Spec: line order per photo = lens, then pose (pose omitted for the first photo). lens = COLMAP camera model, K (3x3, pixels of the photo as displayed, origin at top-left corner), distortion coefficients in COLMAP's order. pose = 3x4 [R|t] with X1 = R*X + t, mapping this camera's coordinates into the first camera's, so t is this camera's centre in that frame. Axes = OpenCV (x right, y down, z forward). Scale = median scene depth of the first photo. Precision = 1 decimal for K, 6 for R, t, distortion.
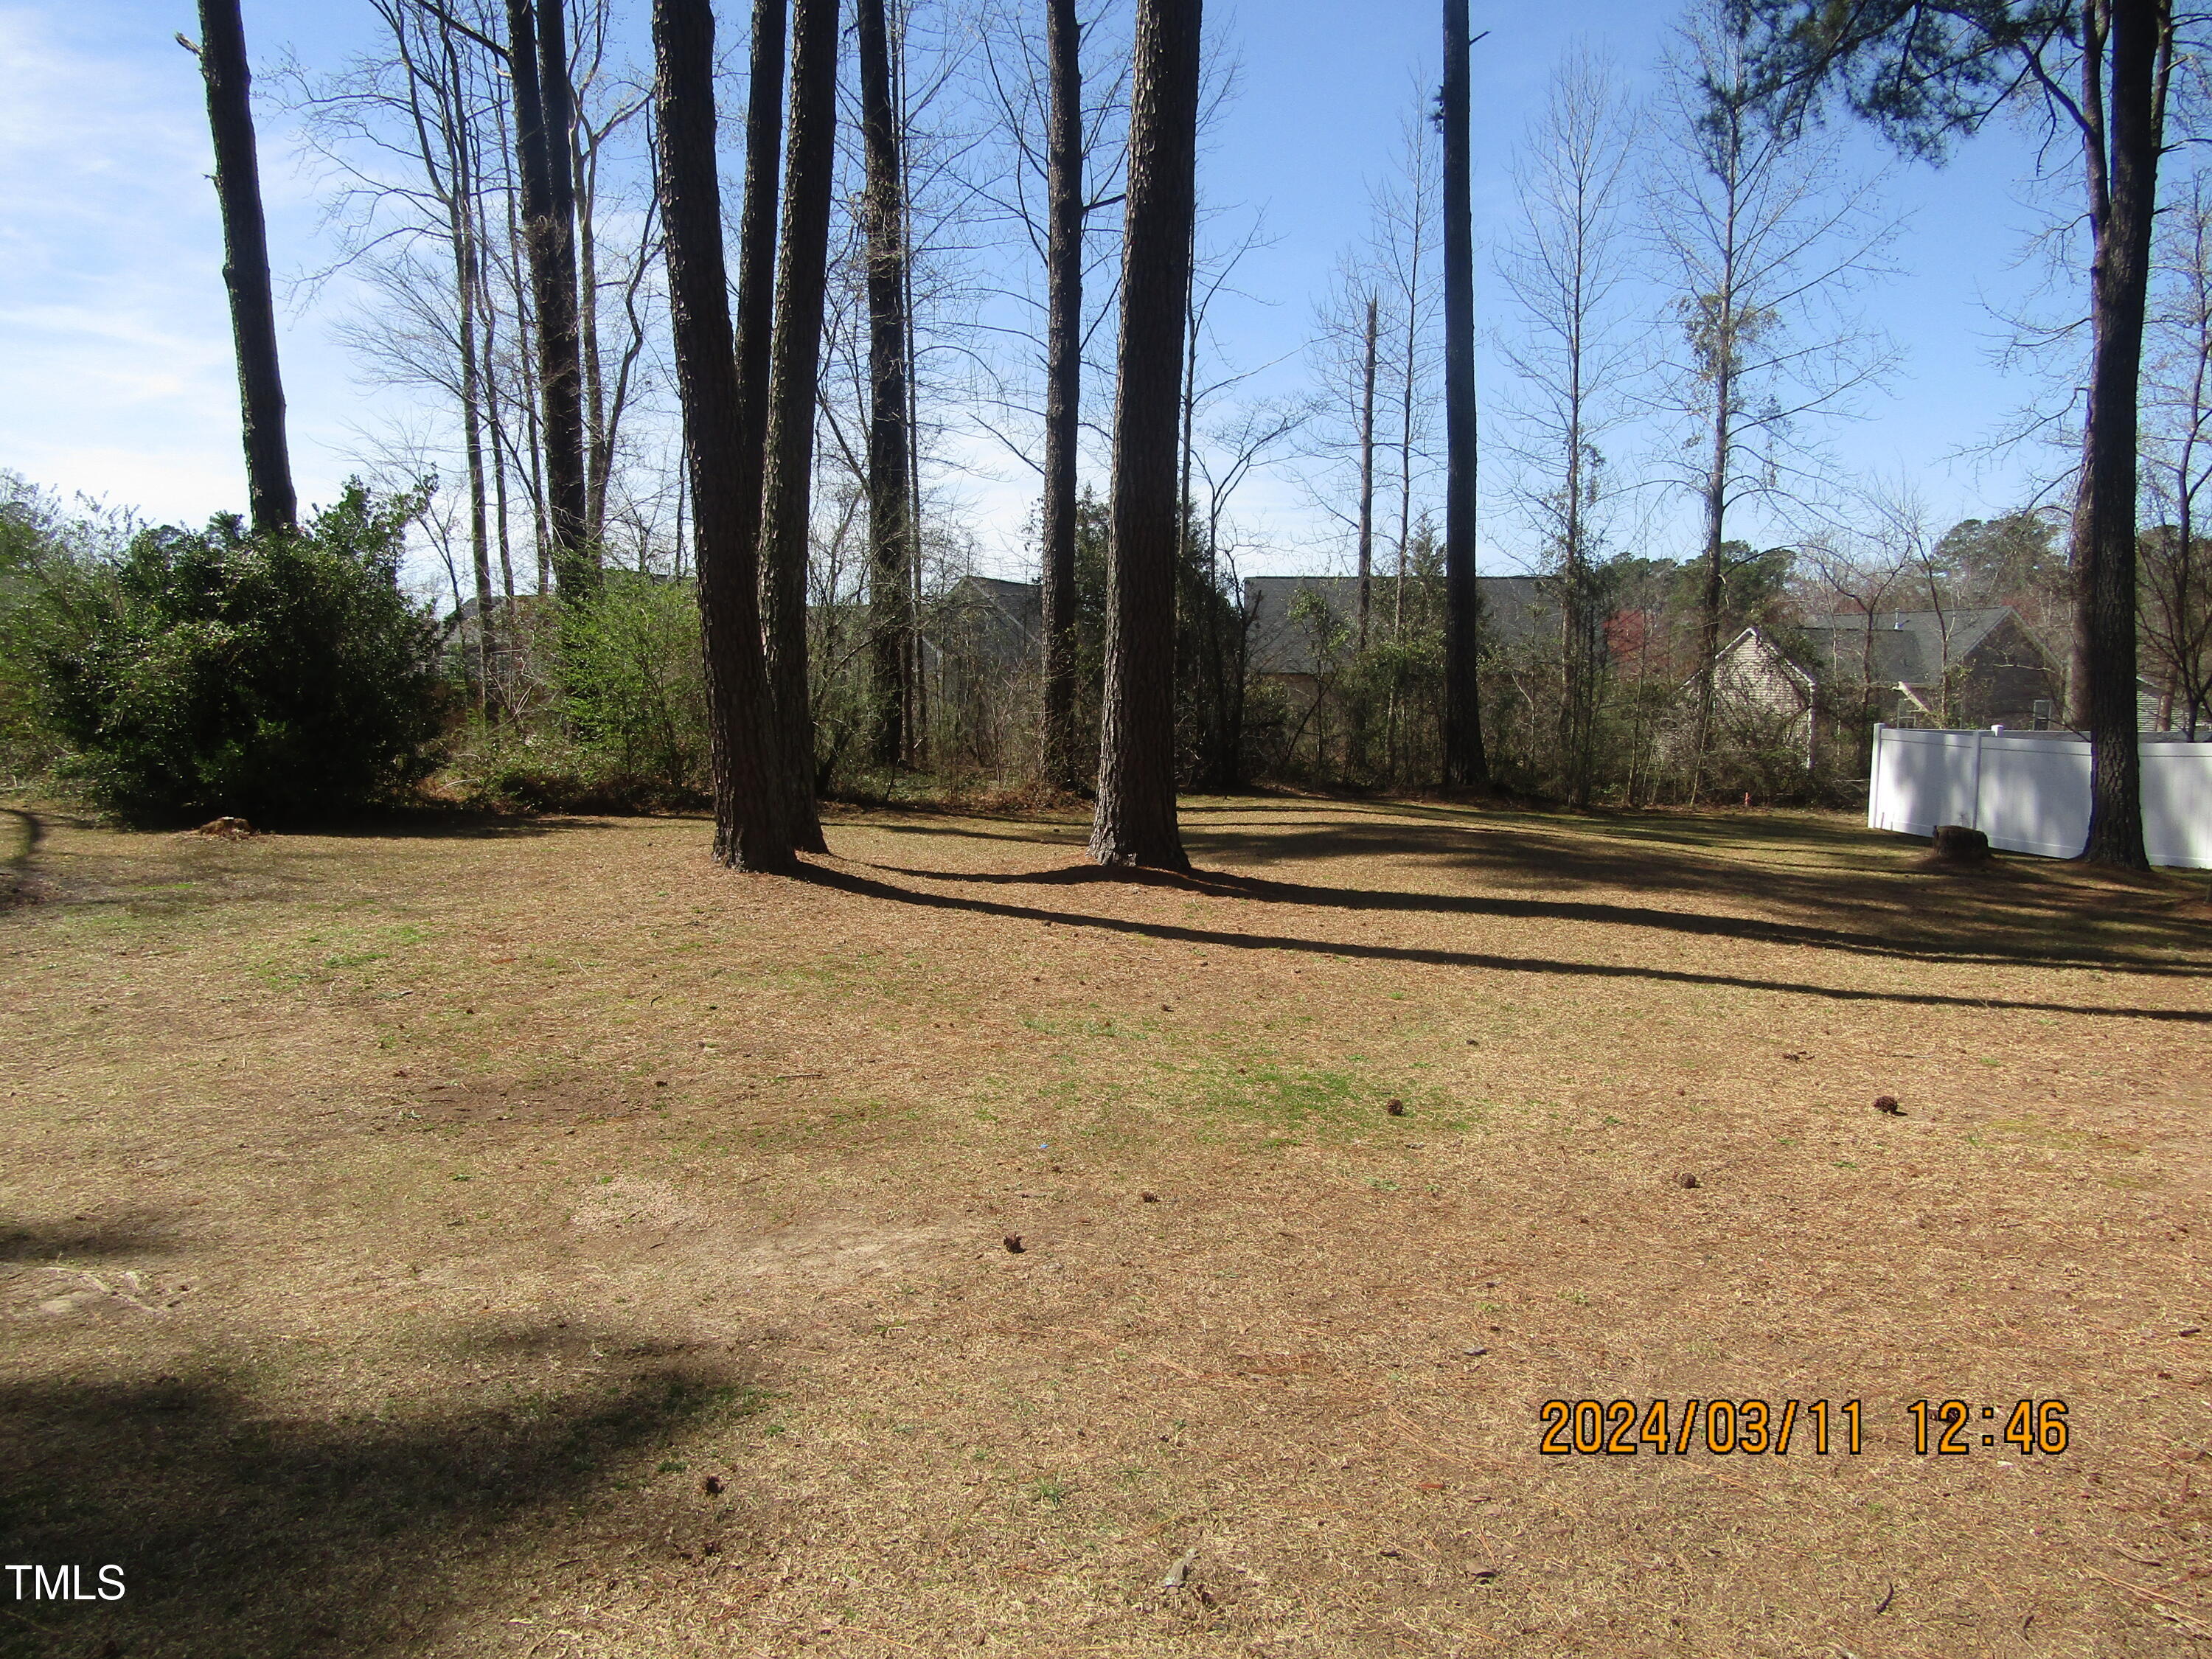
lens RADIAL K [[1532.0, 0, 1106.0], [0, 1532.0, 829.5], [0, 0, 1]] dist [-0.023290, 0.001131]
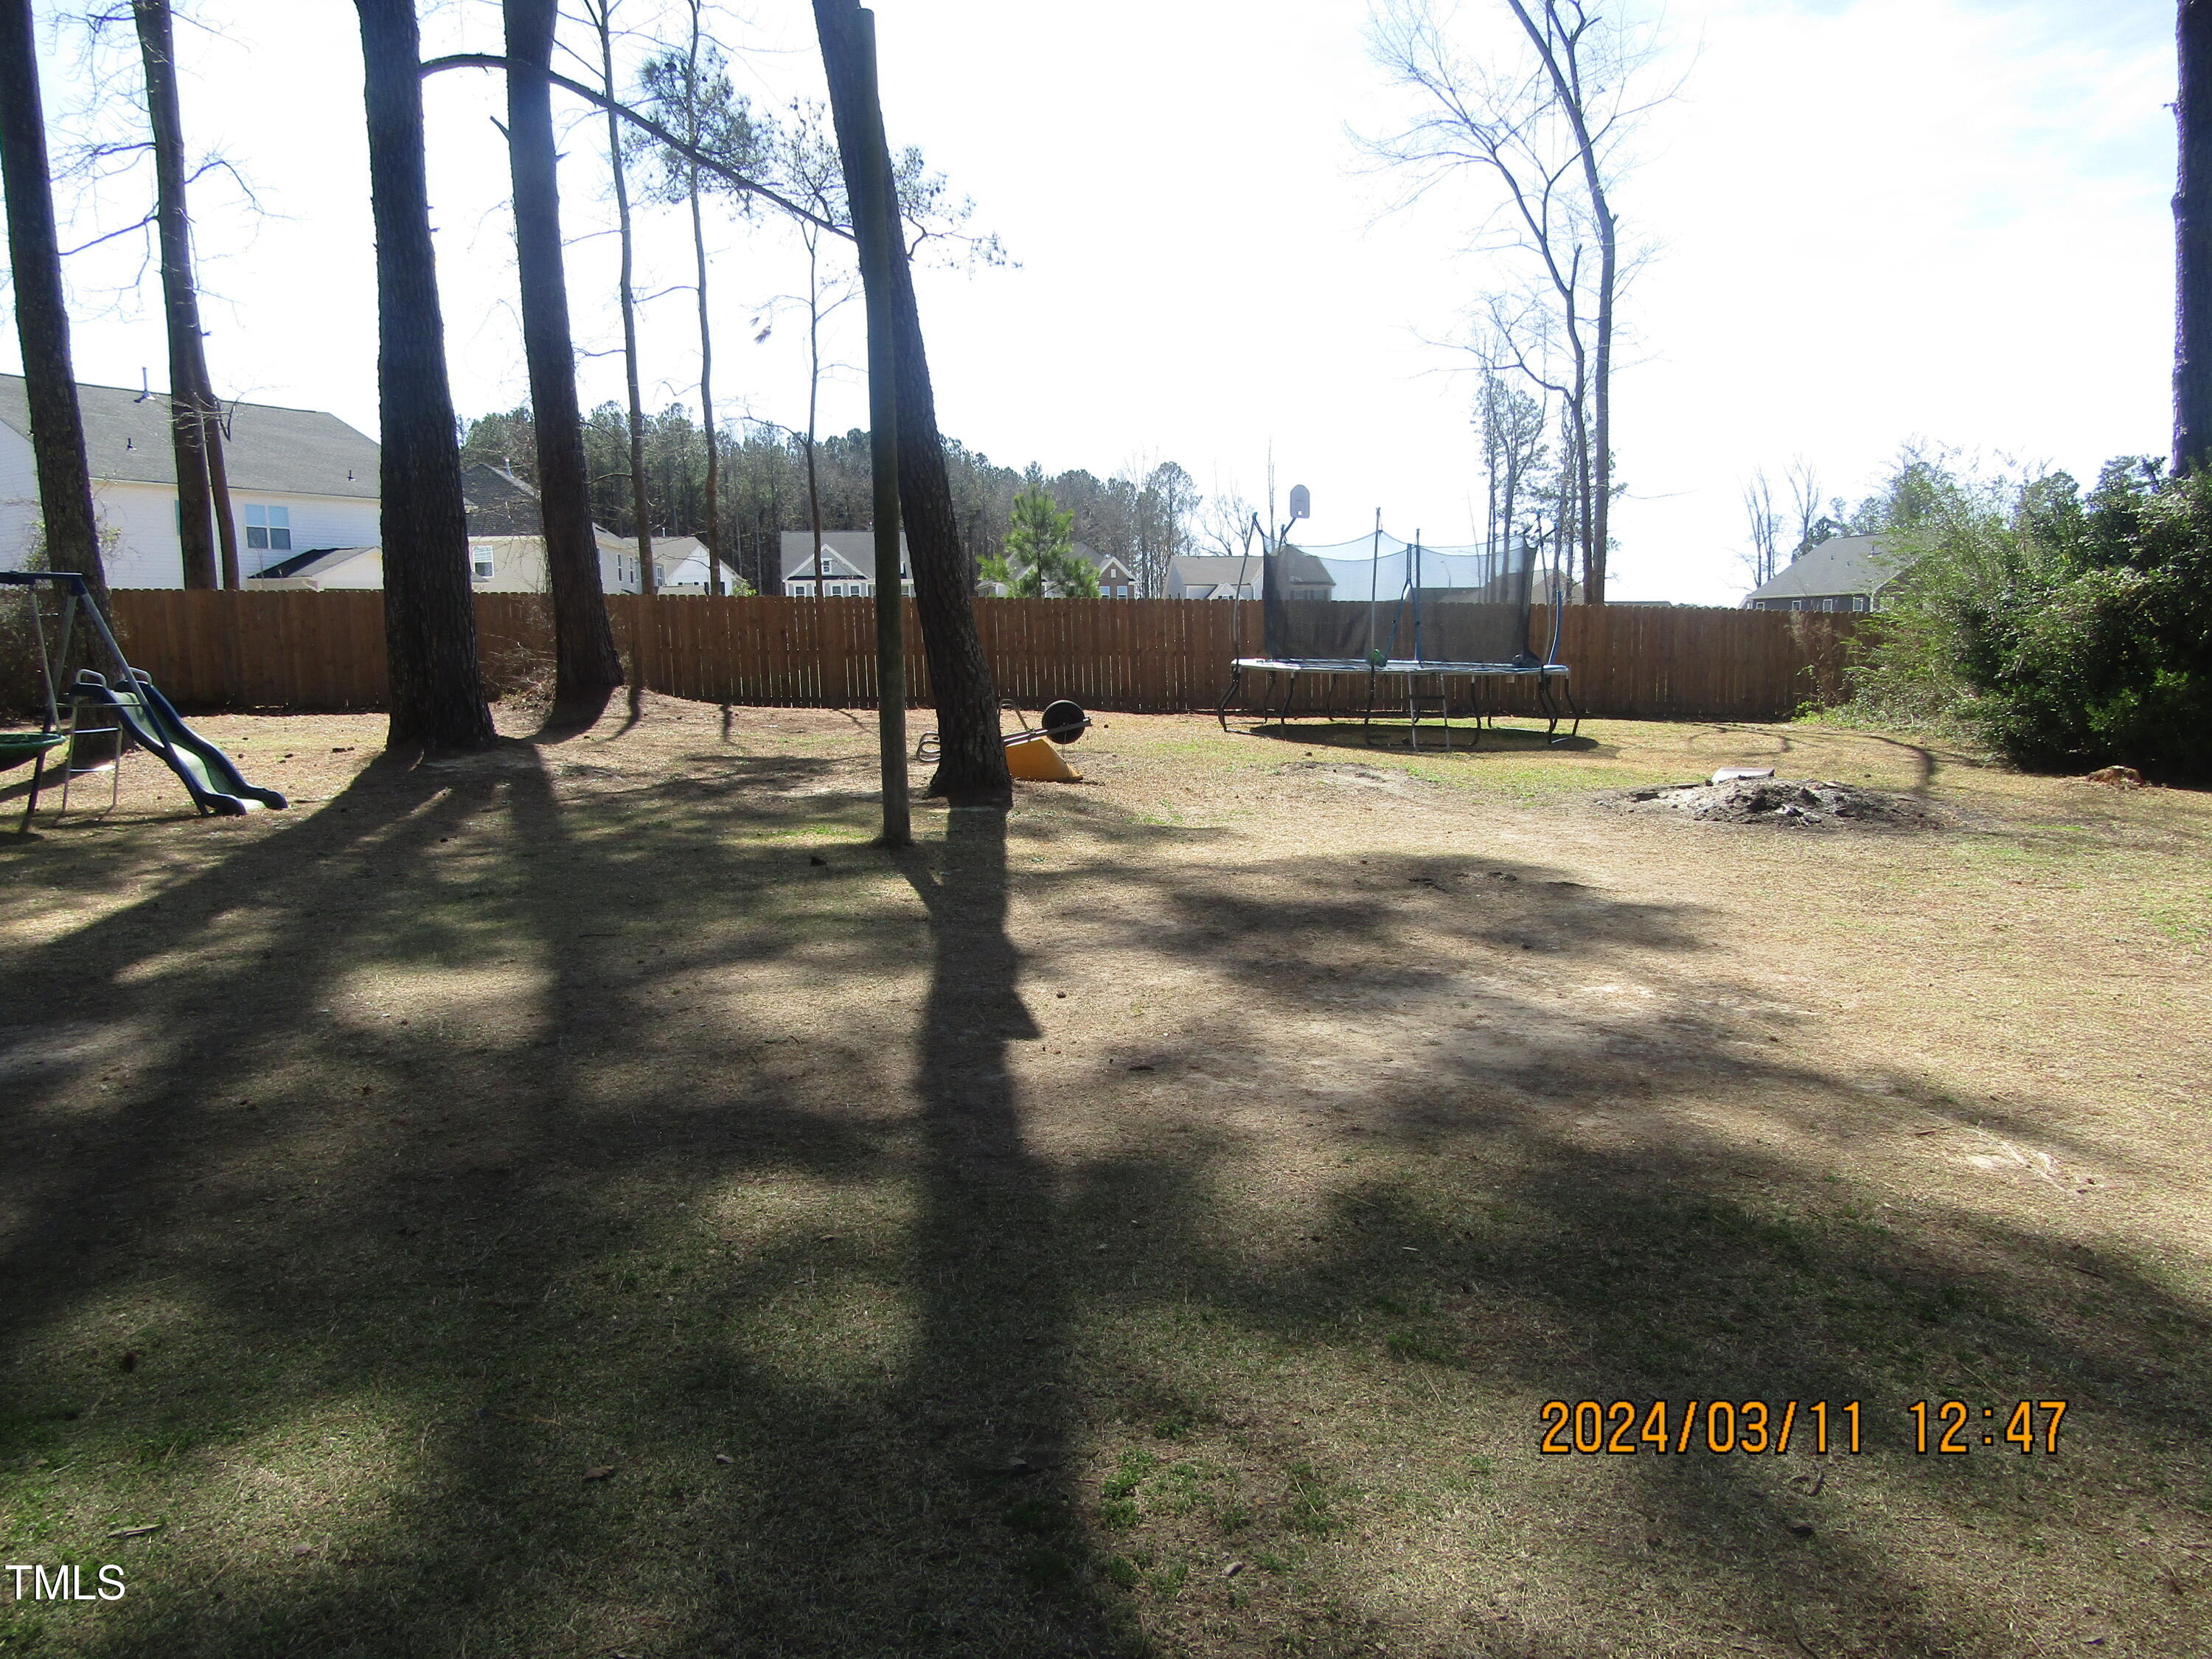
lens RADIAL K [[1532.0, 0, 1106.0], [0, 1532.0, 829.5], [0, 0, 1]] dist [-0.023290, 0.001131]
pose [[0.453940, 0.110276, -0.884182, 0.001969], [-0.081067, 0.993308, 0.082266, 0.005303], [0.887337, 0.034334, 0.459842, -0.040364]]
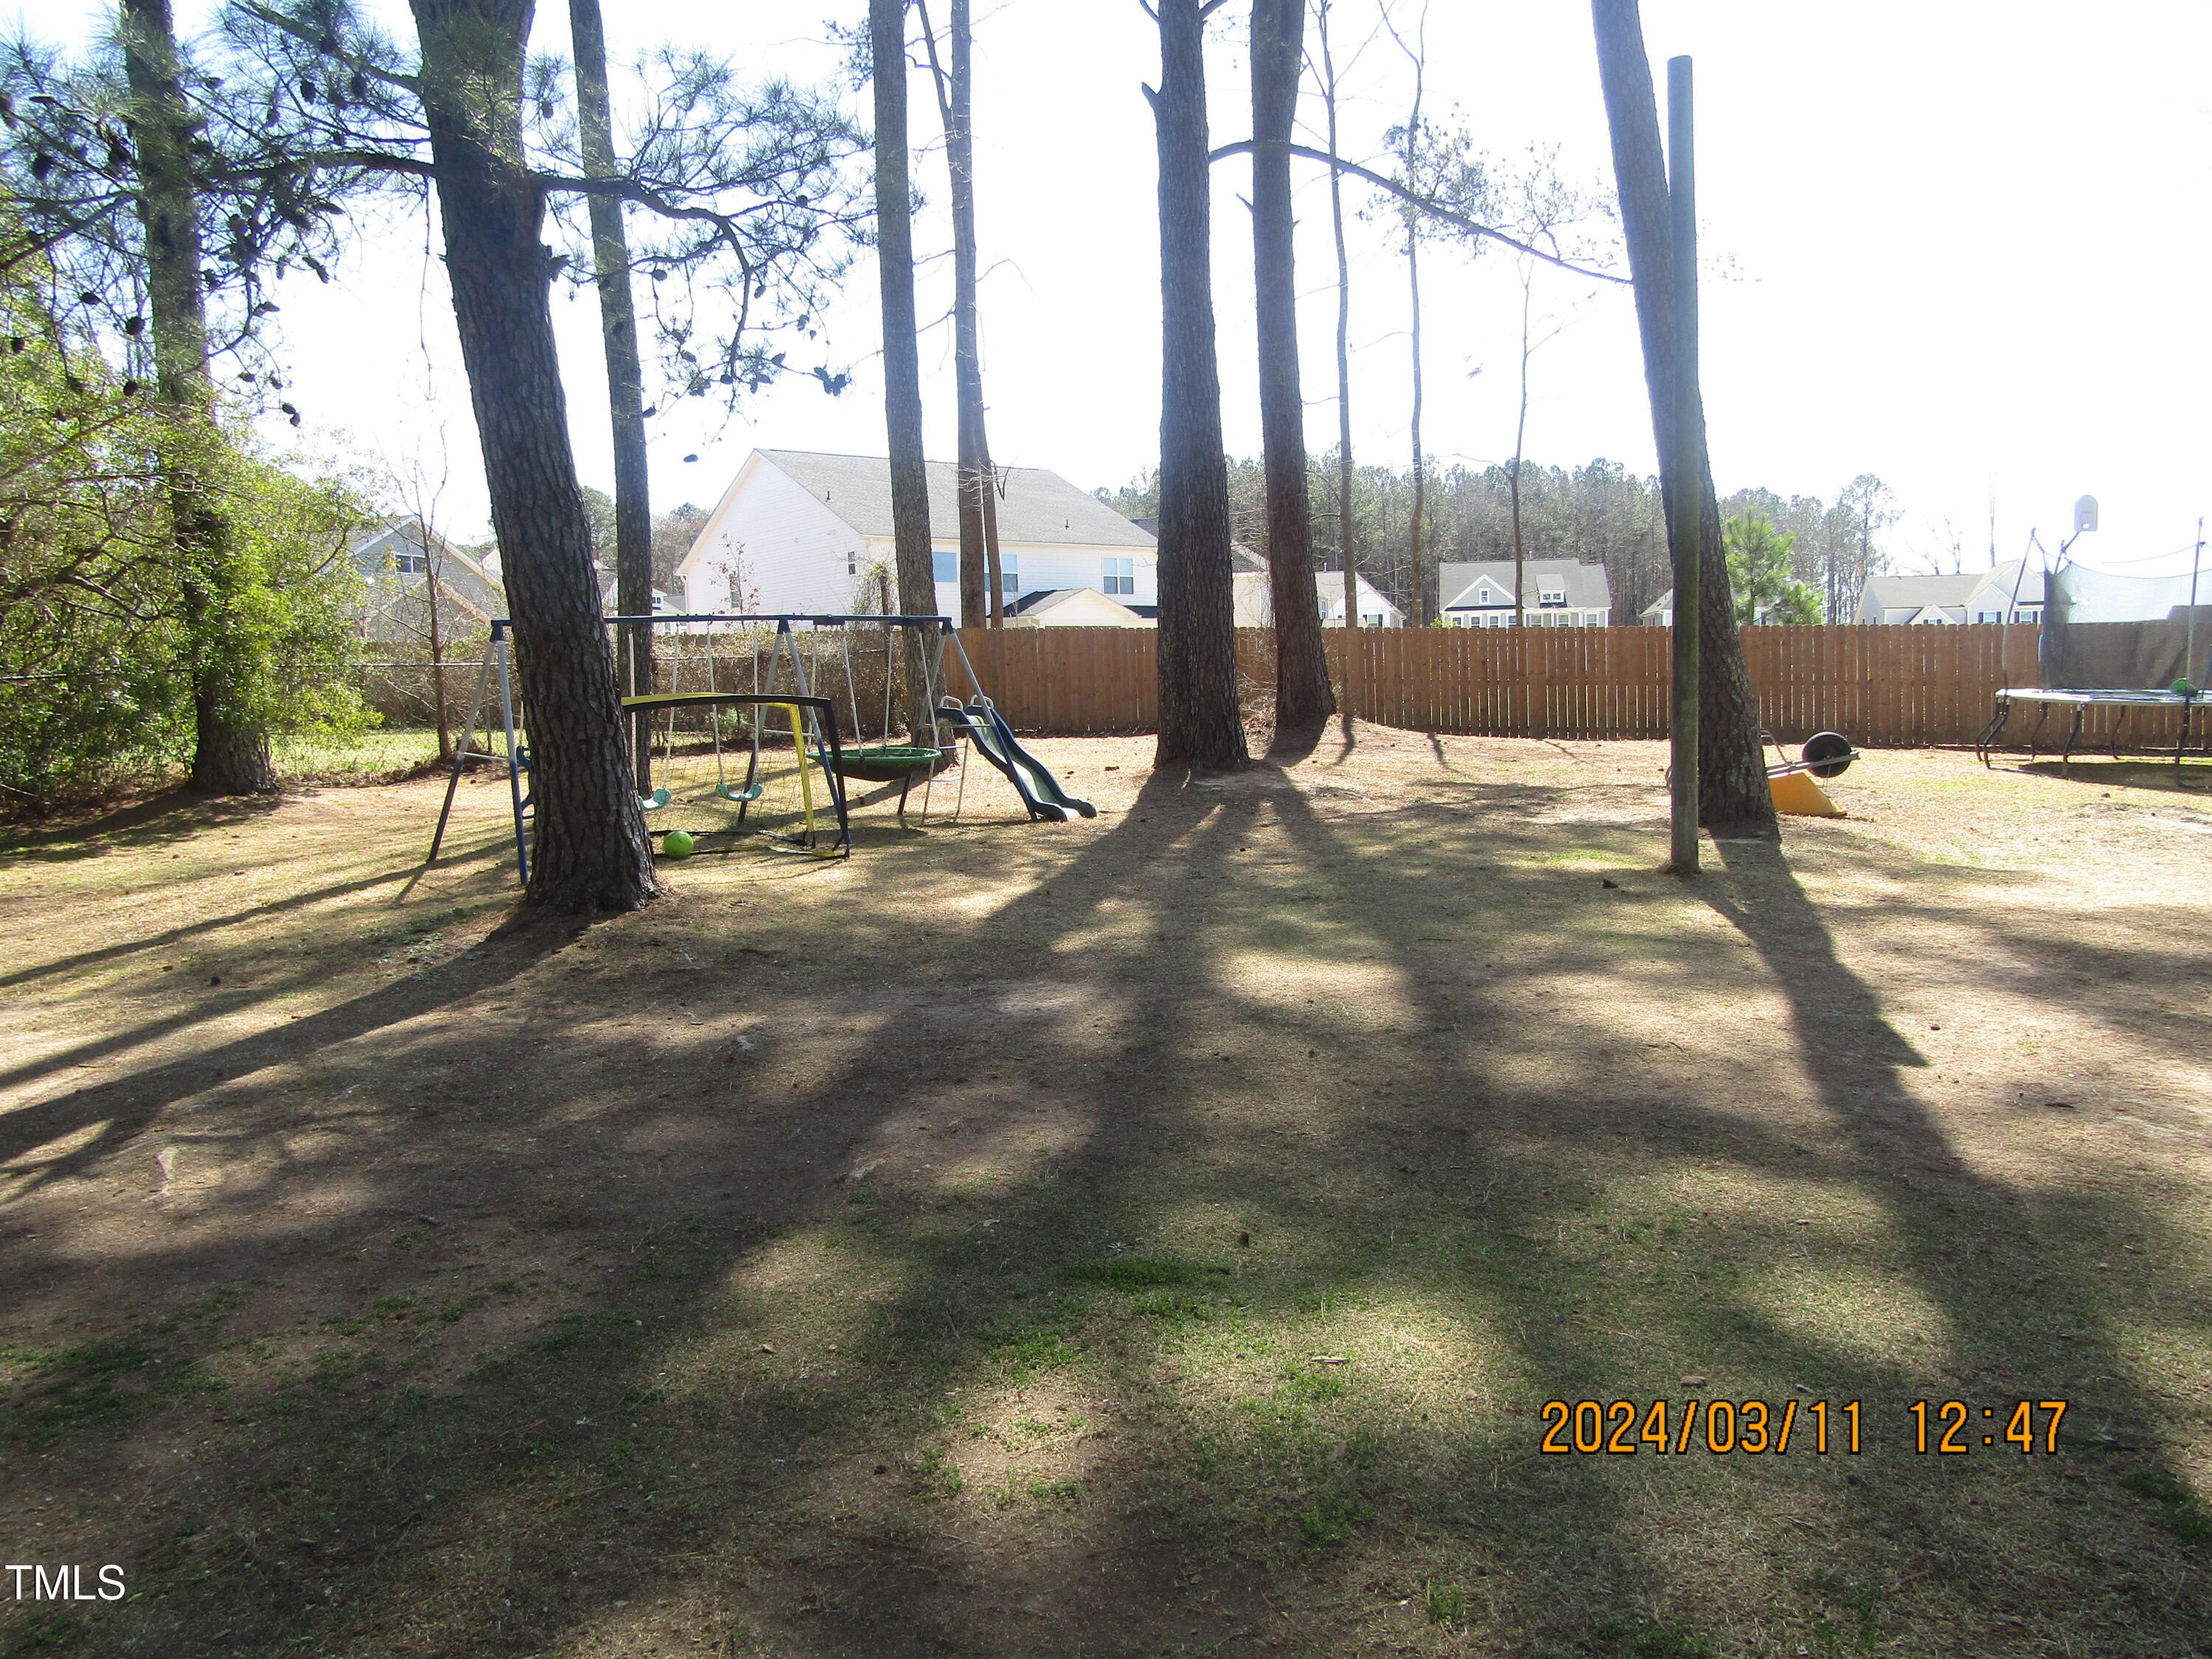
lens RADIAL K [[1532.0, 0, 1106.0], [0, 1532.0, 829.5], [0, 0, 1]] dist [-0.023290, 0.001131]
pose [[0.058381, 0.102201, -0.993049, 0.022693], [-0.084807, 0.991658, 0.097072, 0.012516], [0.994686, 0.078551, 0.066561, -0.118803]]
